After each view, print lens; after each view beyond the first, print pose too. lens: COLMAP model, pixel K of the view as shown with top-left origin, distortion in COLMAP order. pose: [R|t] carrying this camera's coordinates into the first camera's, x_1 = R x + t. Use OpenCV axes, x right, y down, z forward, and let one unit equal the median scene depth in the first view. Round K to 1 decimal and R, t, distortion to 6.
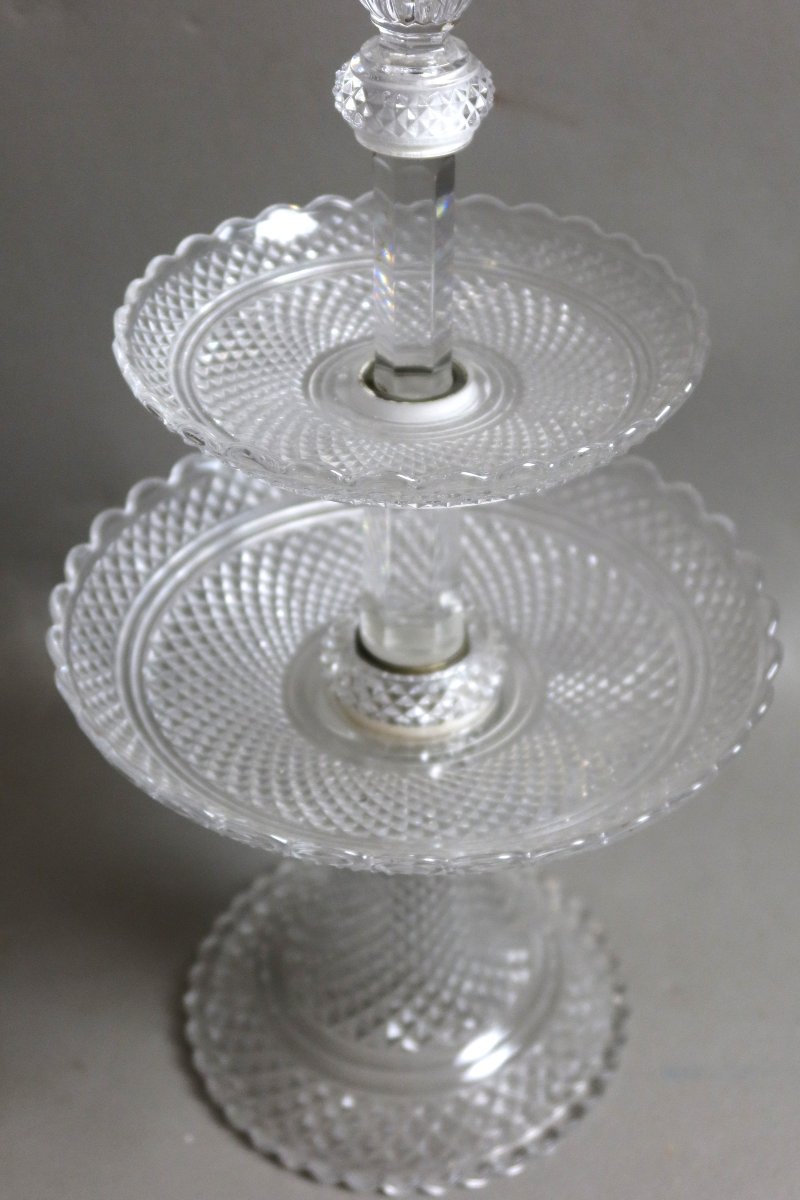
lens RADIAL K [[1766.1, 0, 444.3], [0, 1766.1, 589.7], [0, 0, 1]] dist [-0.005749, 0.000000]
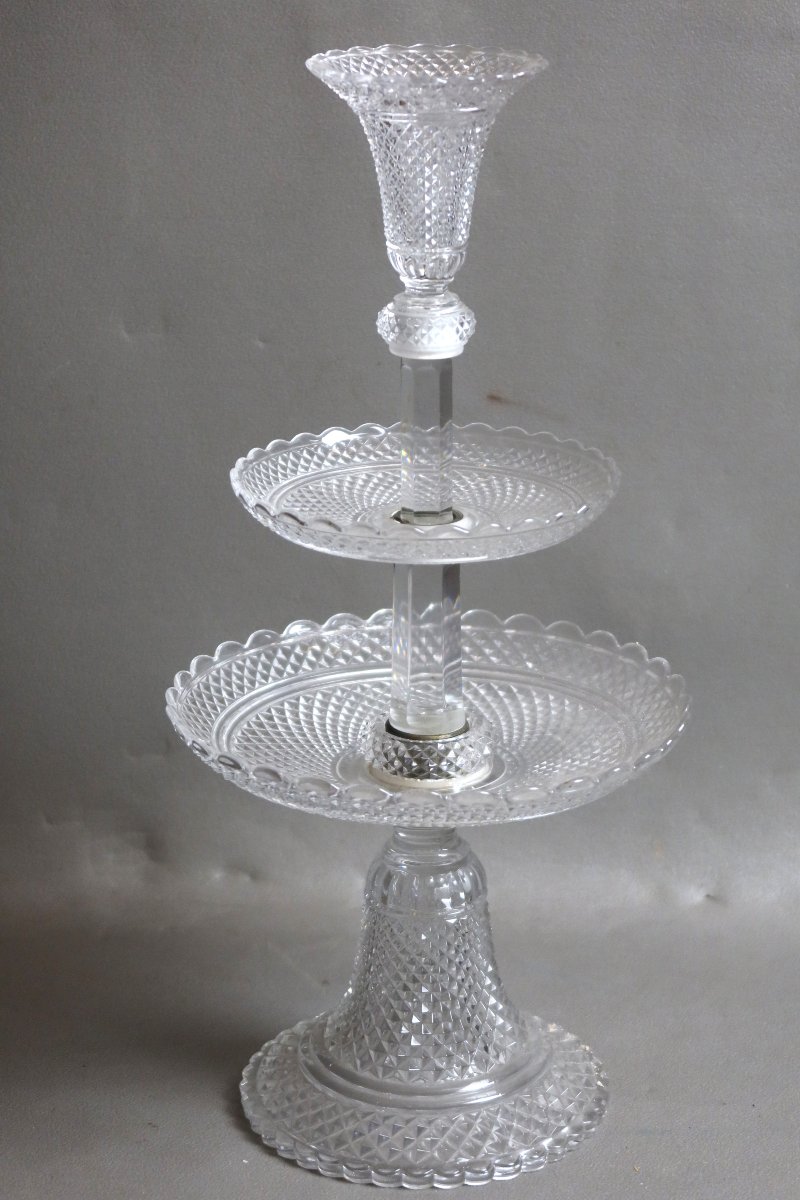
lens RADIAL K [[3061.8, 0, 452.9], [0, 3061.8, 582.0], [0, 0, 1]] dist [-0.039666, 0.000000]
pose [[0.999711, -0.005764, -0.023337, 0.062528], [-0.002090, 0.946312, -0.323249, 0.743040], [0.023948, 0.323204, 0.946026, -1.381154]]
